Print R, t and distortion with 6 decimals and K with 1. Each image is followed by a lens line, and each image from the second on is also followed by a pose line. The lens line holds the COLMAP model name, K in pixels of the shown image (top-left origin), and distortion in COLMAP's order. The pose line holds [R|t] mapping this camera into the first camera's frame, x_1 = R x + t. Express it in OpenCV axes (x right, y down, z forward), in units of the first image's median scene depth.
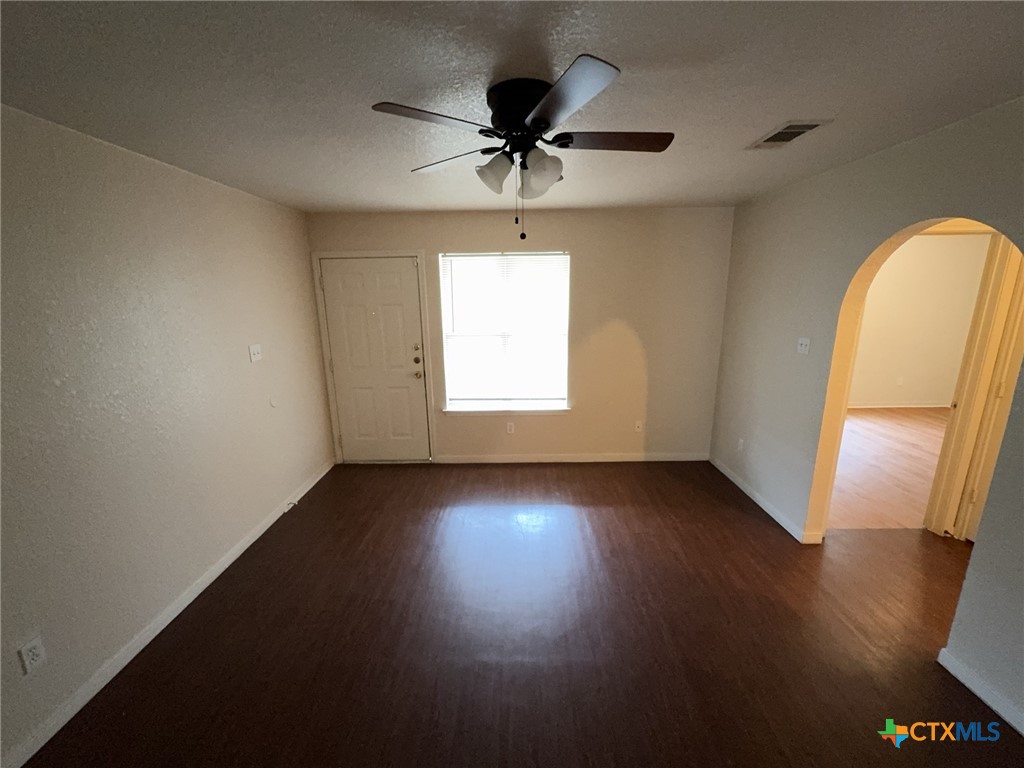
lens RADIAL K [[409.5, 0, 512.0], [0, 409.5, 384.0], [0, 0, 1]] dist [-0.003109, 0.000371]
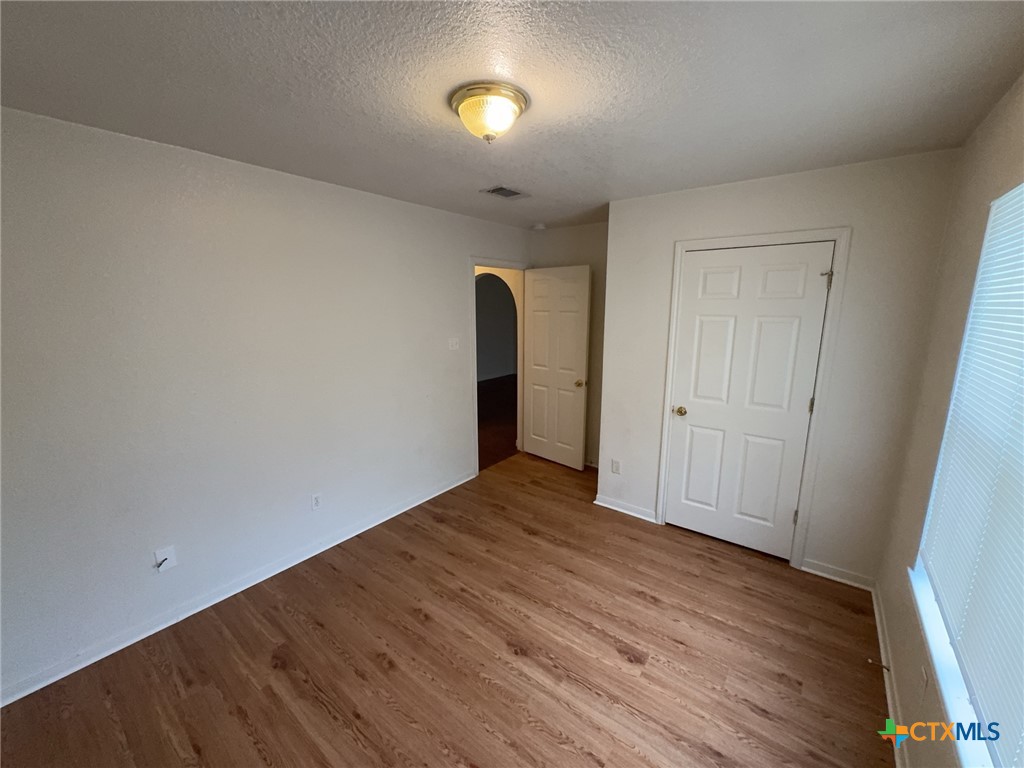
lens RADIAL K [[409.5, 0, 512.0], [0, 409.5, 384.0], [0, 0, 1]] dist [-0.003109, 0.000371]
pose [[-0.608667, 0.165644, -0.775942, 1.379158], [-0.172015, 0.927155, 0.332857, -0.285376], [0.774555, 0.336073, -0.535836, 1.214352]]
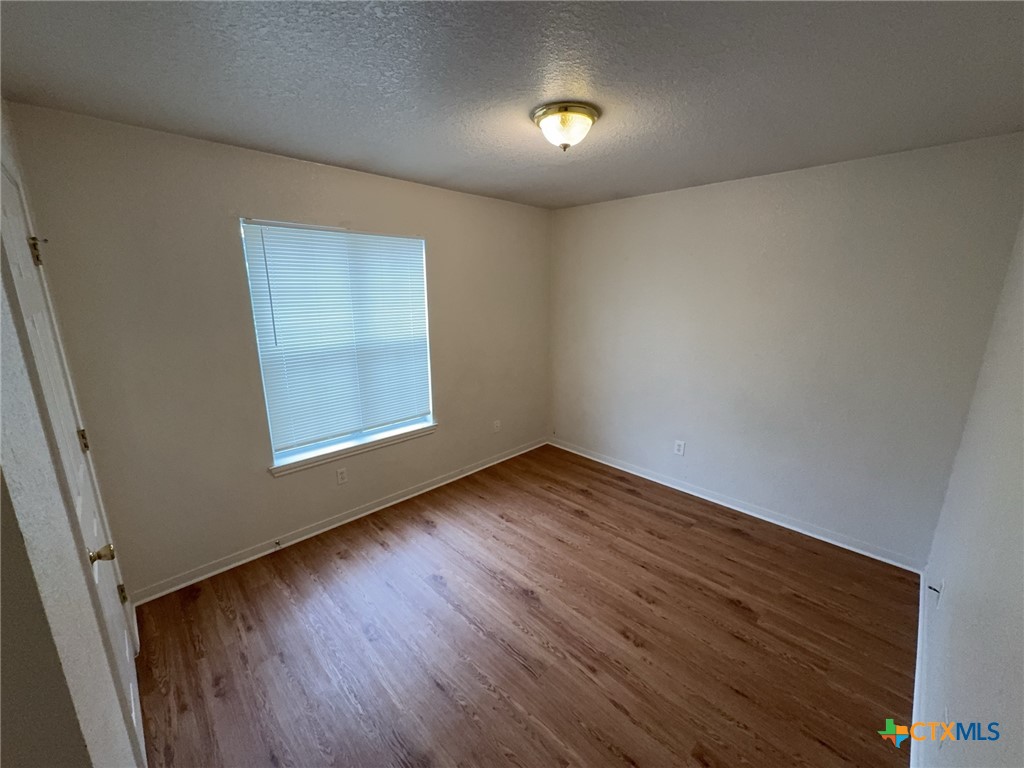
lens RADIAL K [[409.5, 0, 512.0], [0, 409.5, 384.0], [0, 0, 1]] dist [-0.003109, 0.000371]
pose [[0.710785, -0.148308, 0.687596, 0.706530], [0.147963, 0.987173, 0.059970, -0.153179], [-0.687671, 0.059113, 0.723612, 0.675018]]
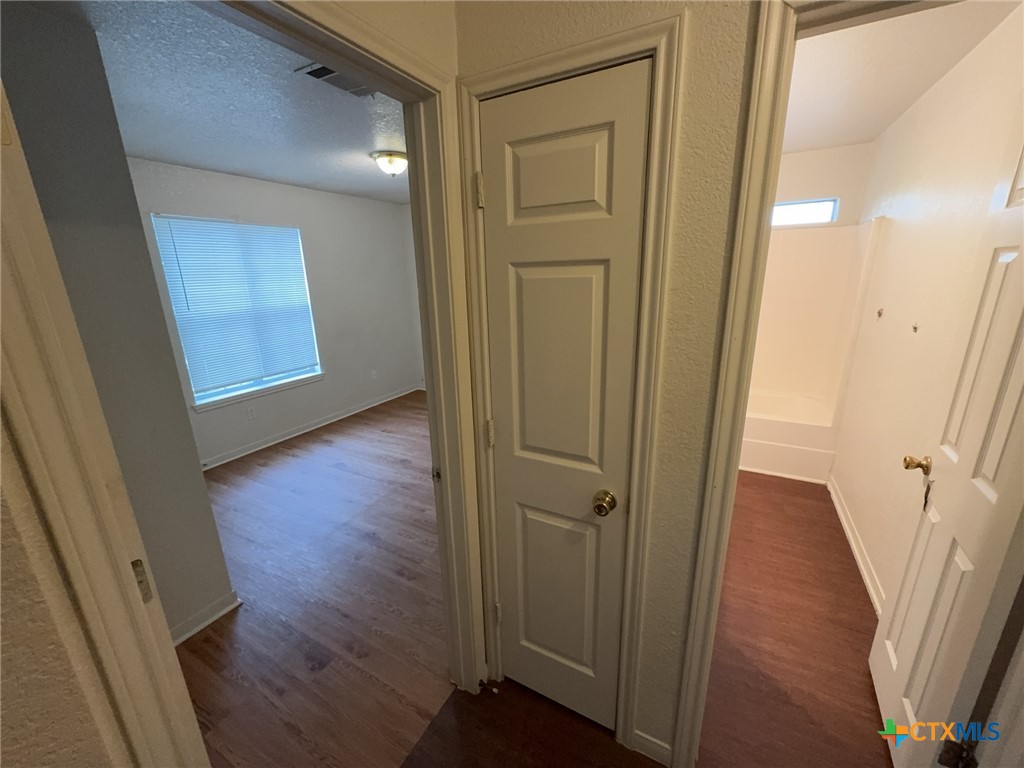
lens RADIAL K [[409.5, 0, 512.0], [0, 409.5, 384.0], [0, 0, 1]] dist [-0.003109, 0.000371]
pose [[0.475145, -0.234096, 0.848196, 0.481285], [0.216134, 0.965478, 0.145391, -0.069466], [-0.852950, 0.114242, 0.509338, 0.431117]]
